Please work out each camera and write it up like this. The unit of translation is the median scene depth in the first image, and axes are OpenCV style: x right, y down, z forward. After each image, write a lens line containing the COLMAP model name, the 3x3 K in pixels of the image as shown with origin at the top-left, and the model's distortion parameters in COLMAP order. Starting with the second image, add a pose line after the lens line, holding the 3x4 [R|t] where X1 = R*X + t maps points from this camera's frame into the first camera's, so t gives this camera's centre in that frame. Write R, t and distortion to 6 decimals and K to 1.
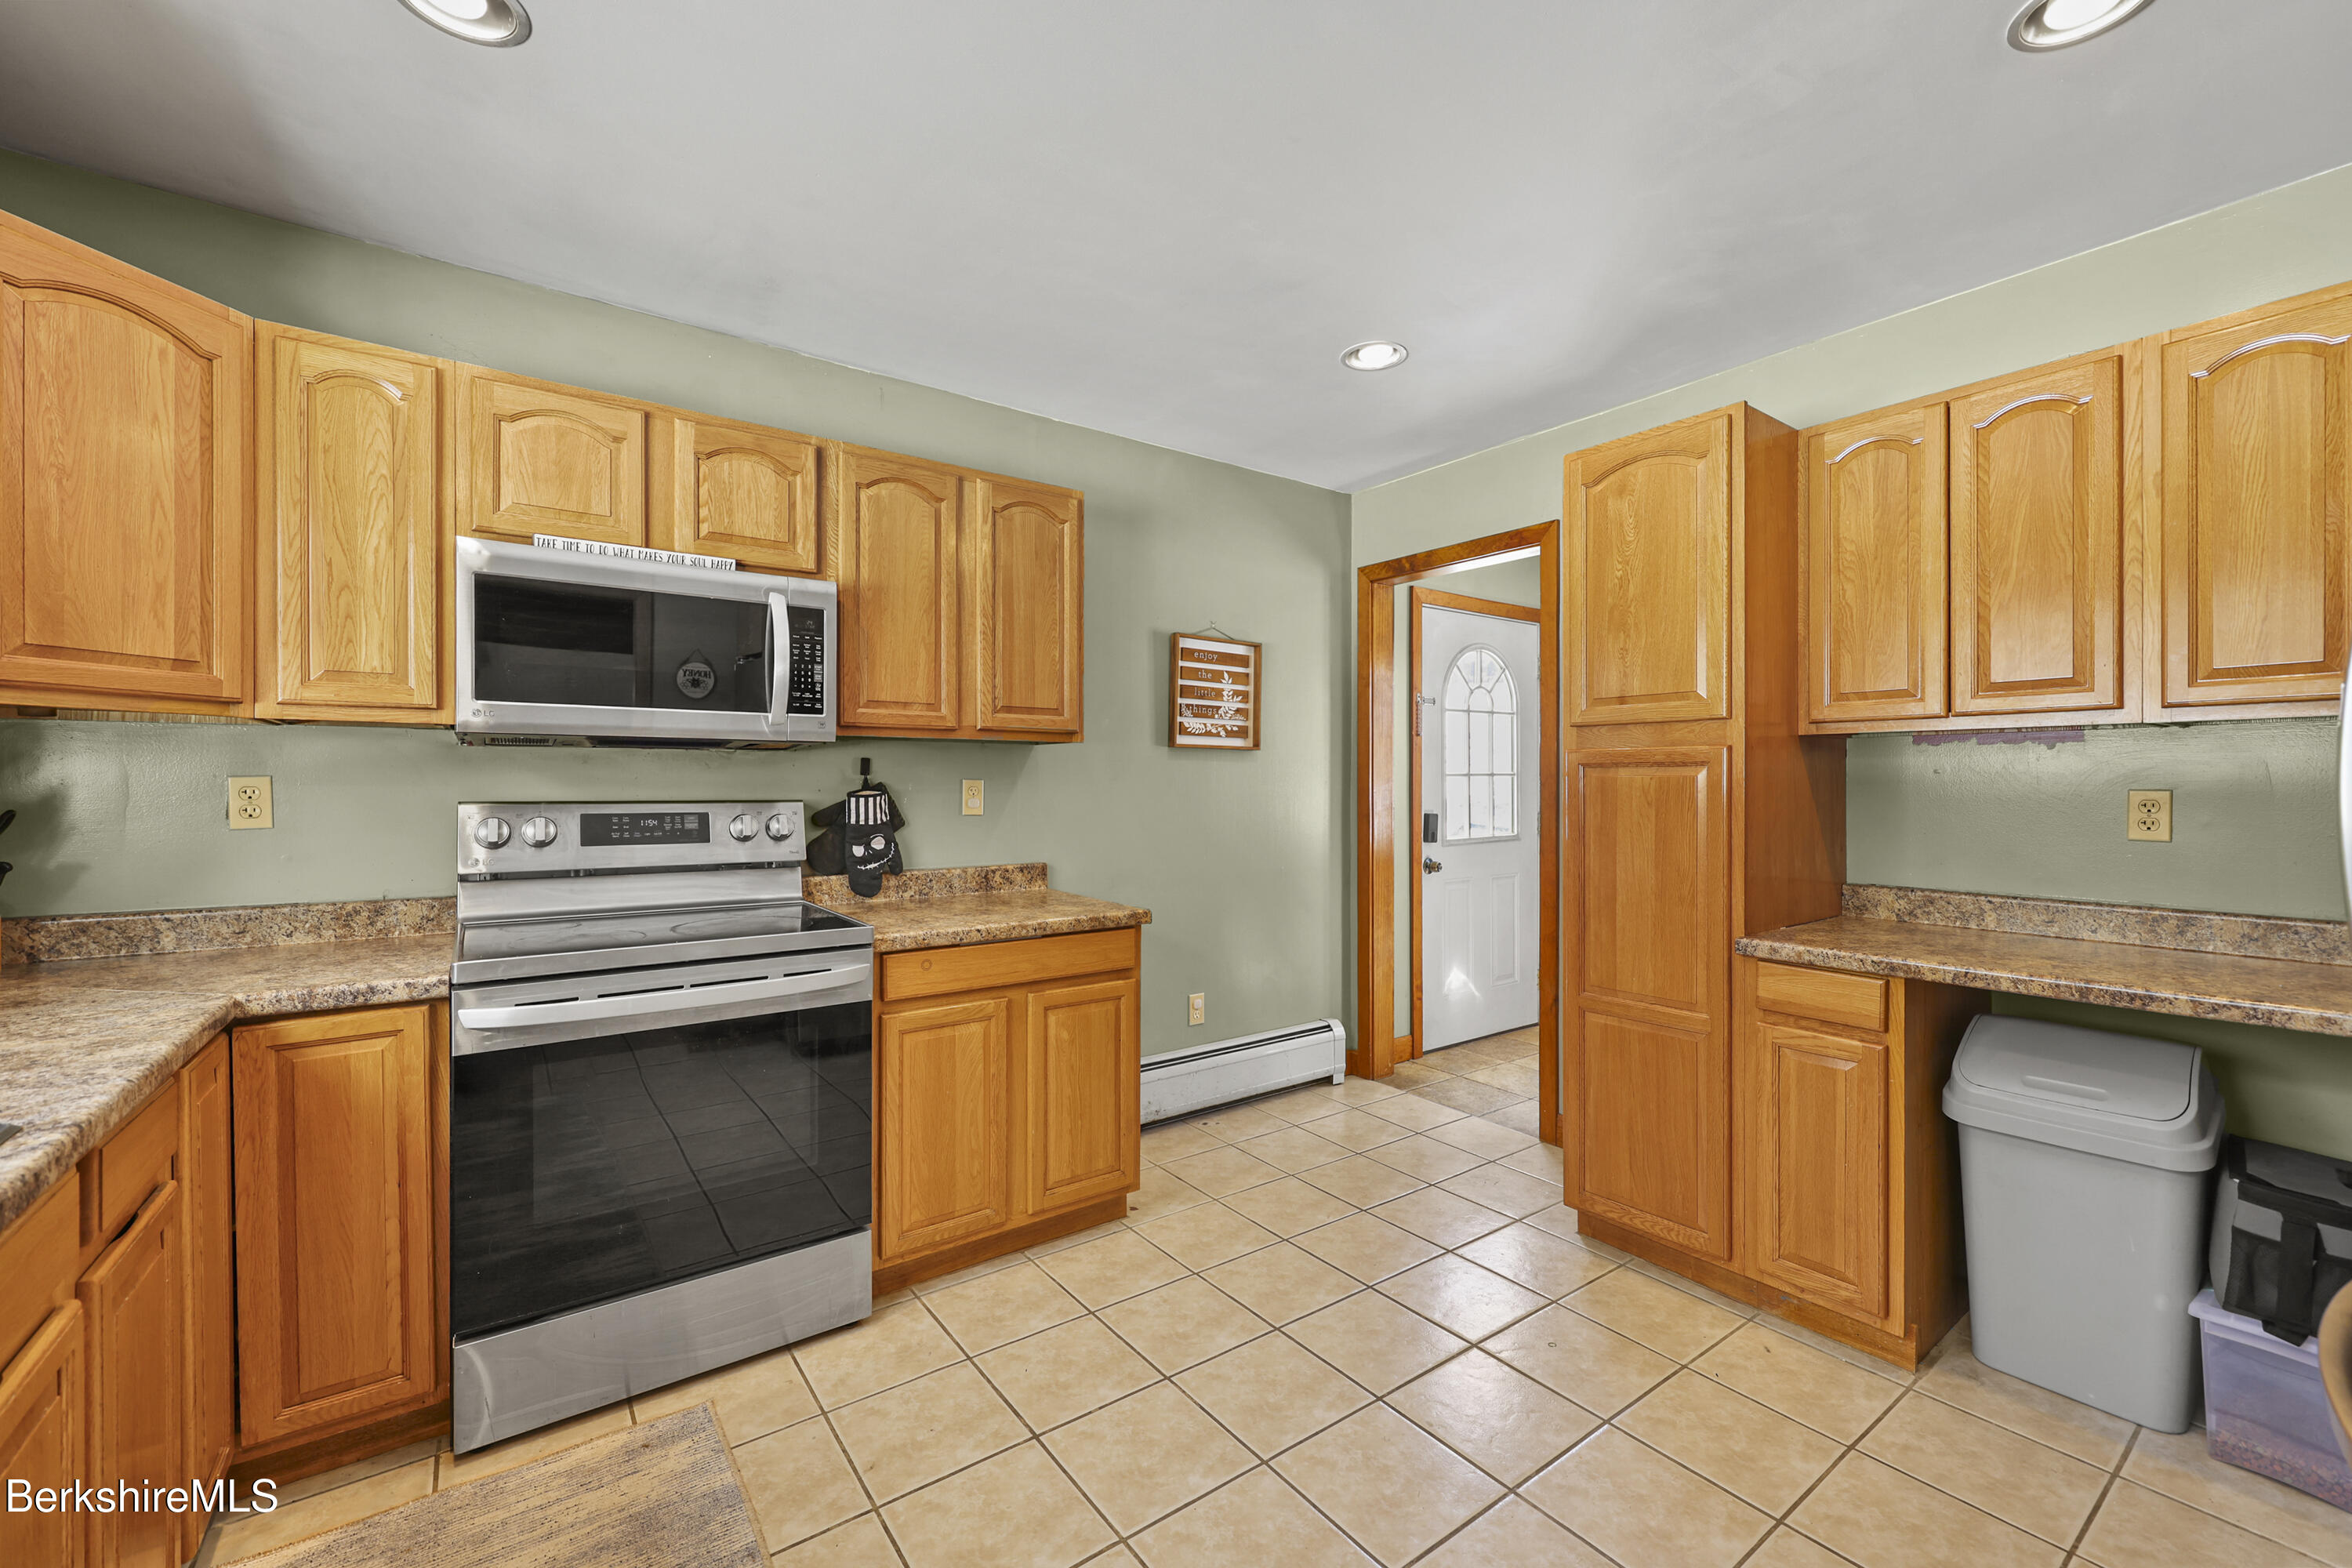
lens RADIAL K [[953.9, 0, 1177.2], [0, 953.9, 788.8], [0, 0, 1]] dist [0.000160, 0.000116]
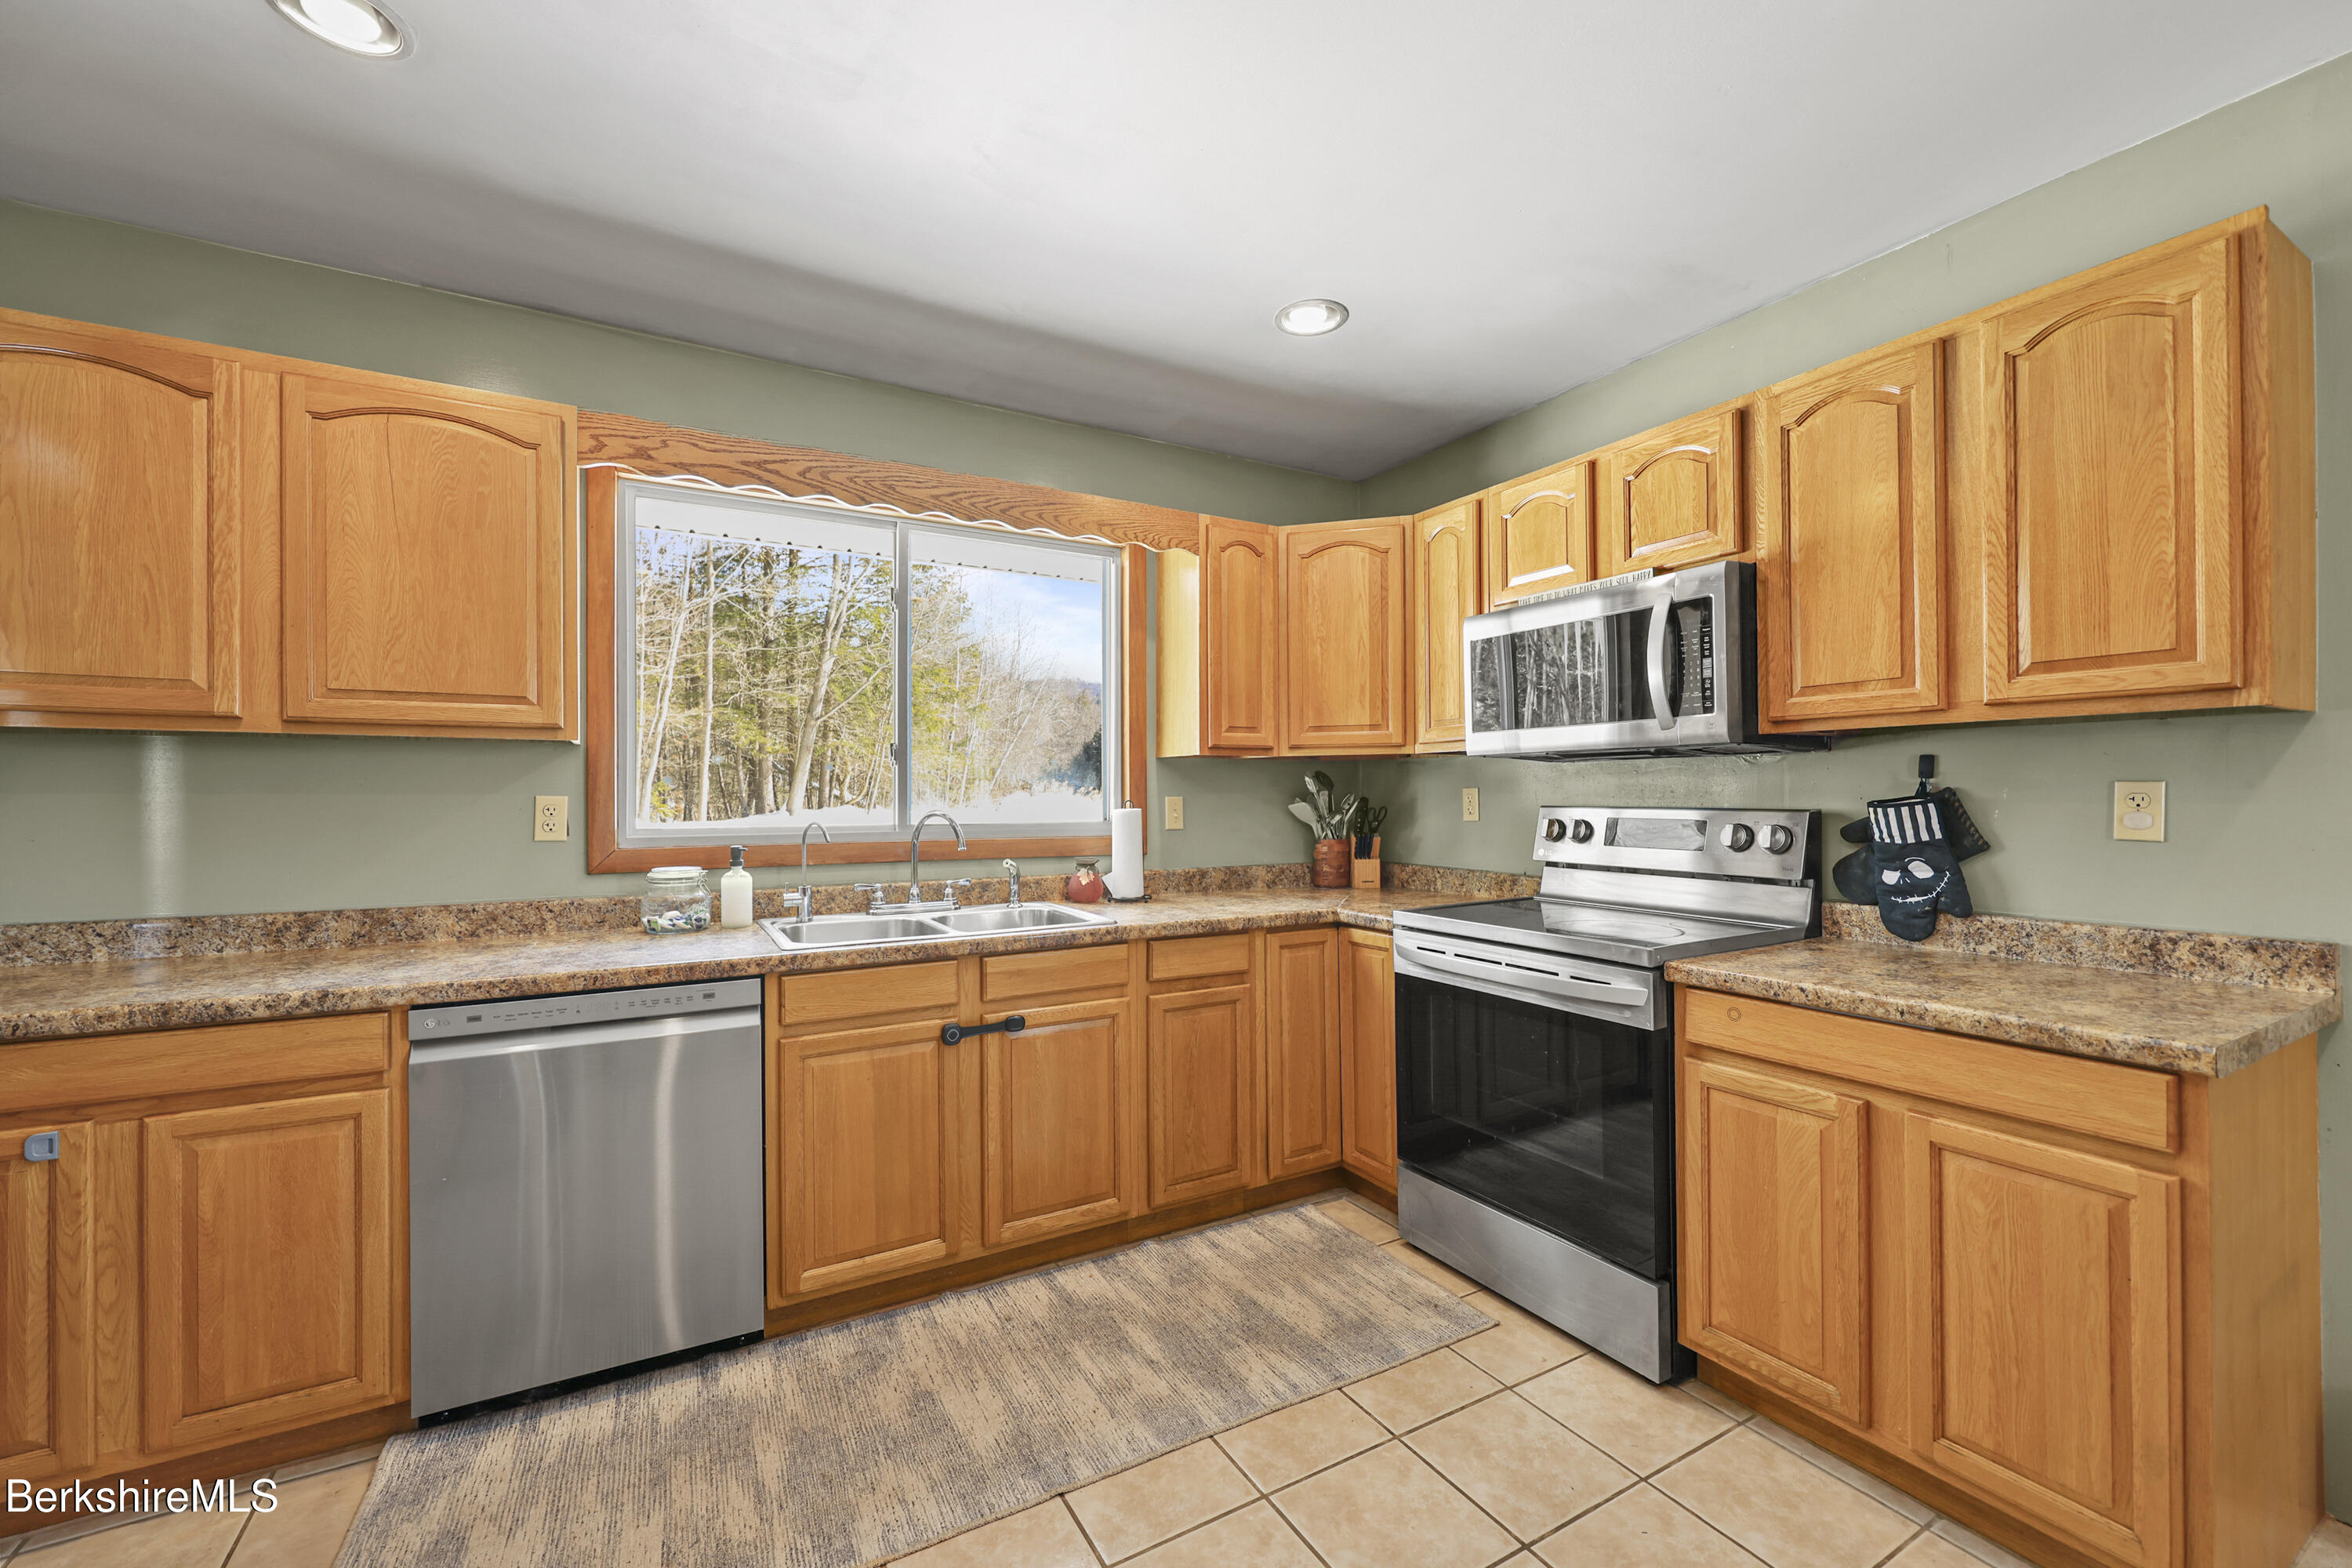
lens RADIAL K [[949.5, 0, 1179.5], [0, 949.5, 794.1], [0, 0, 1]] dist [-0.000302, -0.000054]
pose [[-0.110110, -0.001035, -0.993919, 0.561713], [-0.000224, 0.999999, -0.001017, -0.000898], [0.993919, 0.000111, -0.110110, 0.592225]]
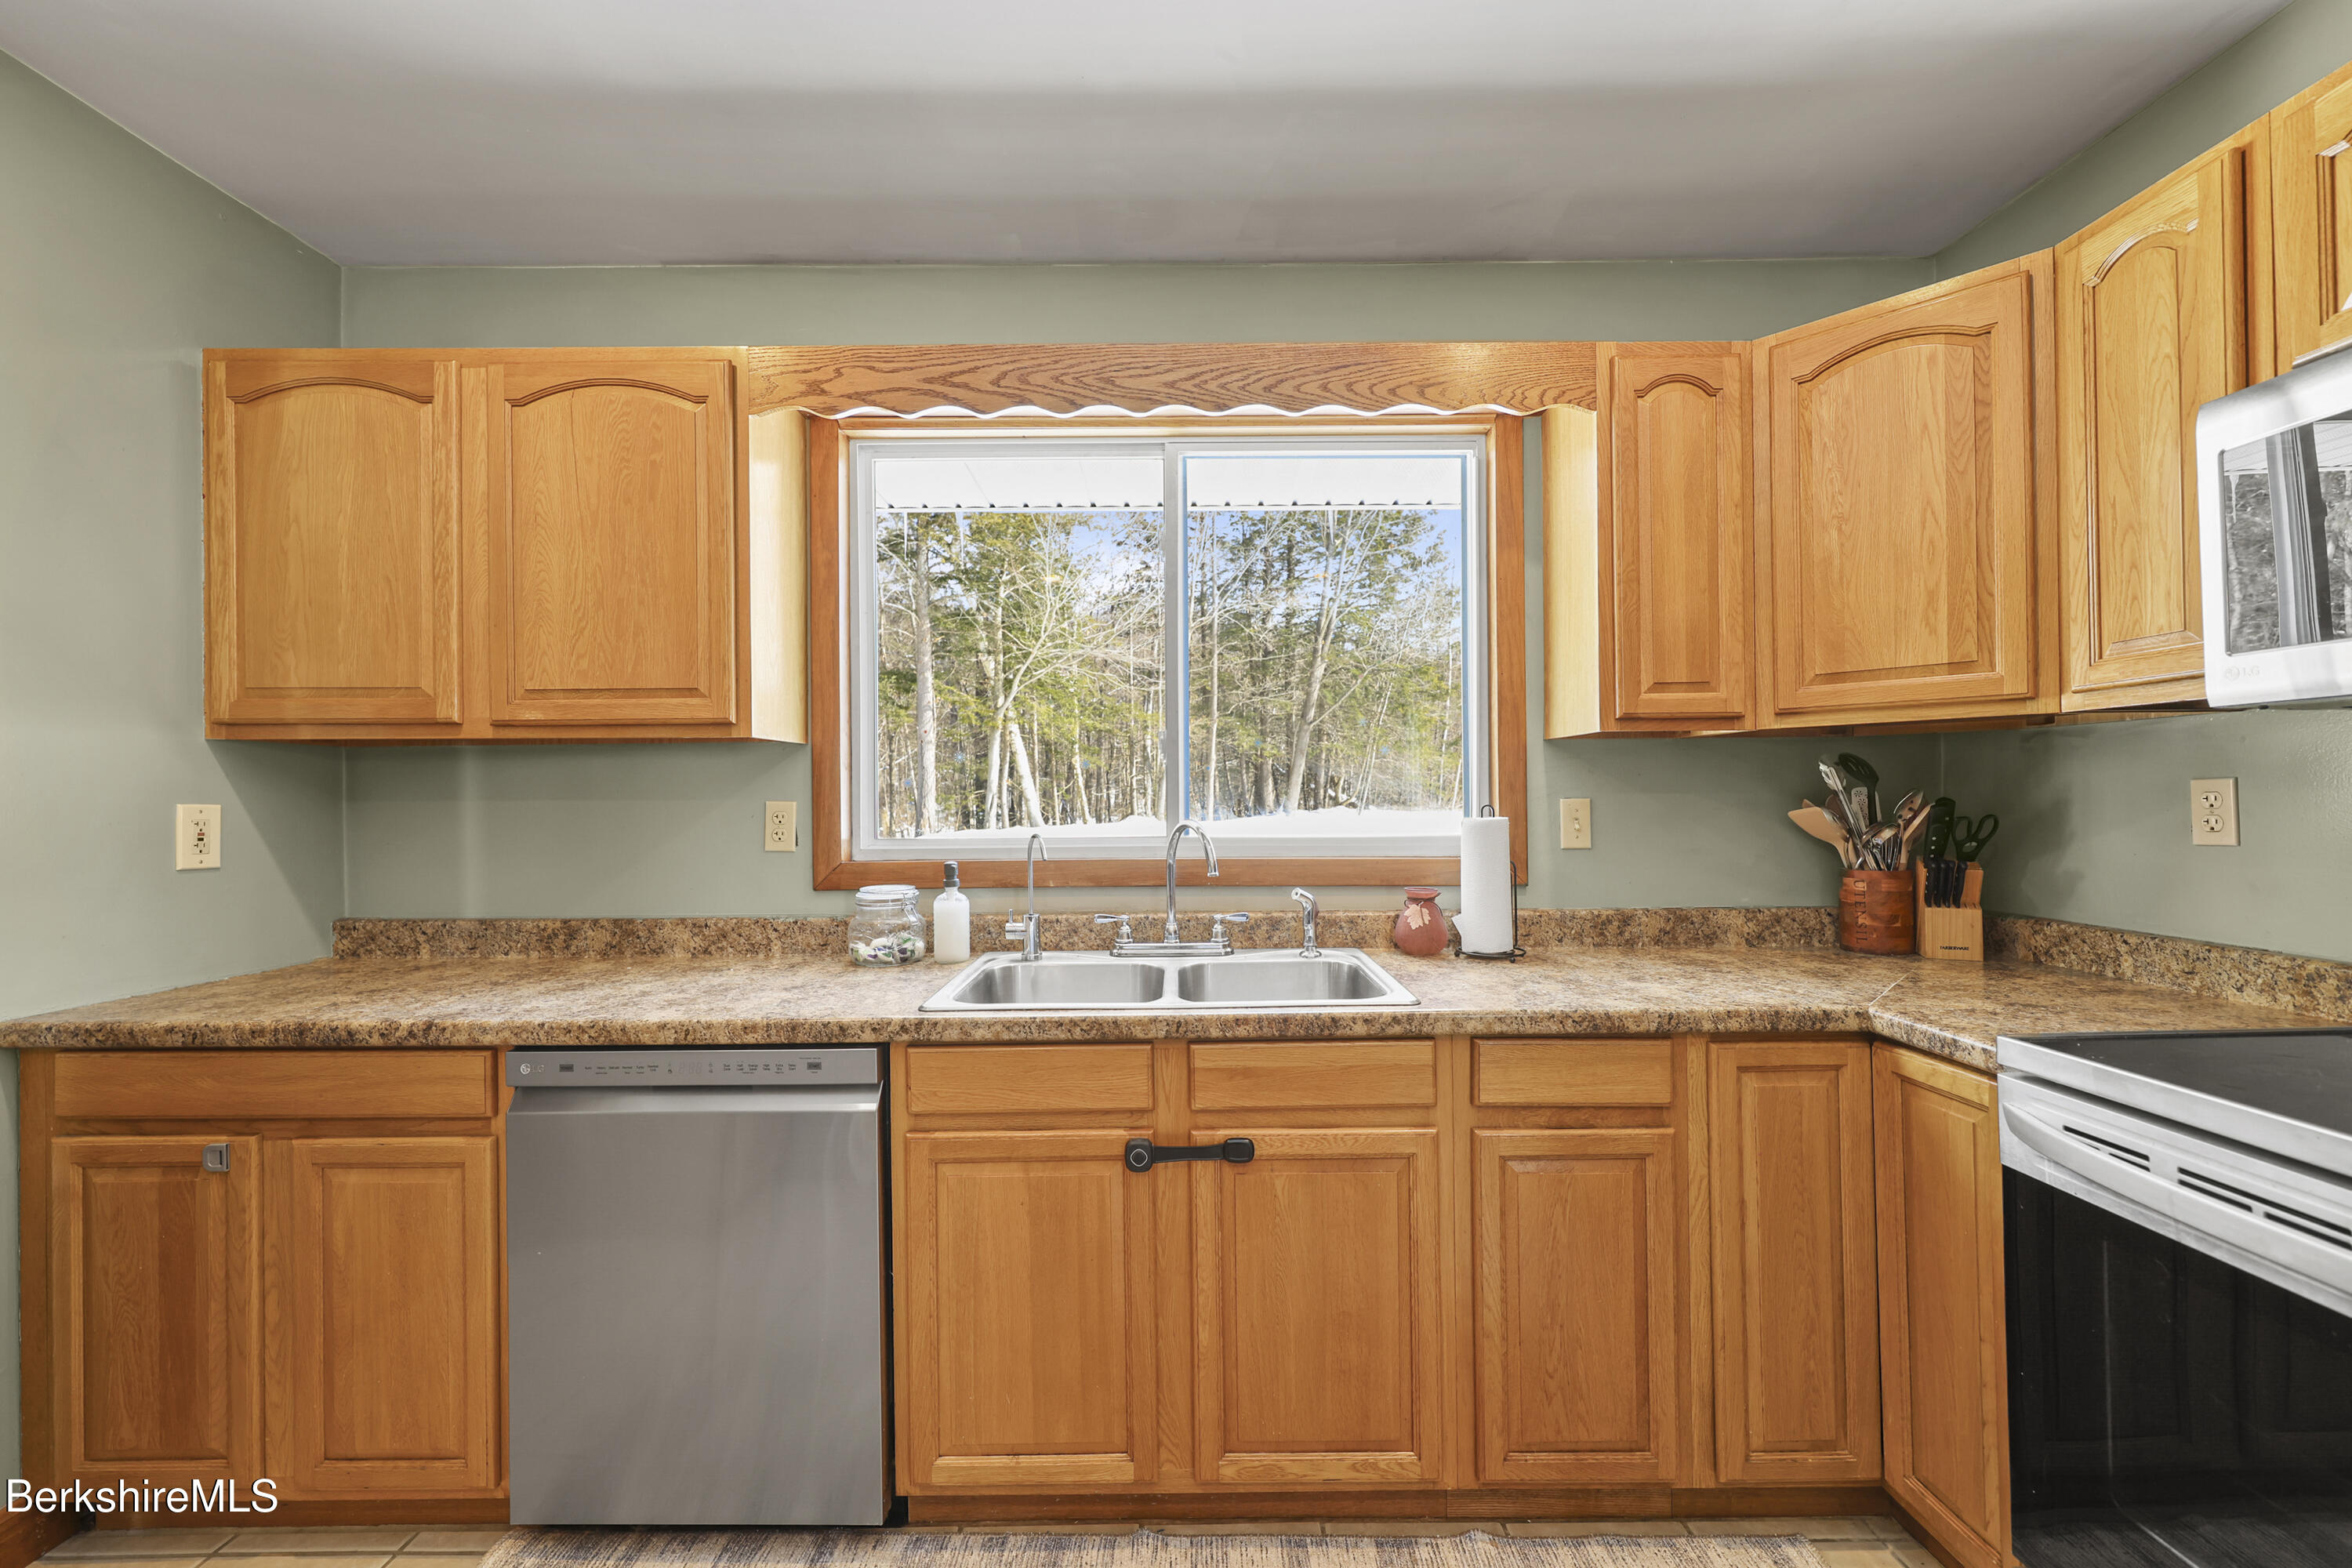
lens RADIAL K [[949.5, 0, 1179.5], [0, 949.5, 794.1], [0, 0, 1]] dist [-0.000302, -0.000054]
pose [[-0.587413, 0.000874, -0.809287, 0.141154], [0.005309, 0.999982, -0.002773, -0.002193], [0.809270, -0.005925, -0.587407, 0.659032]]
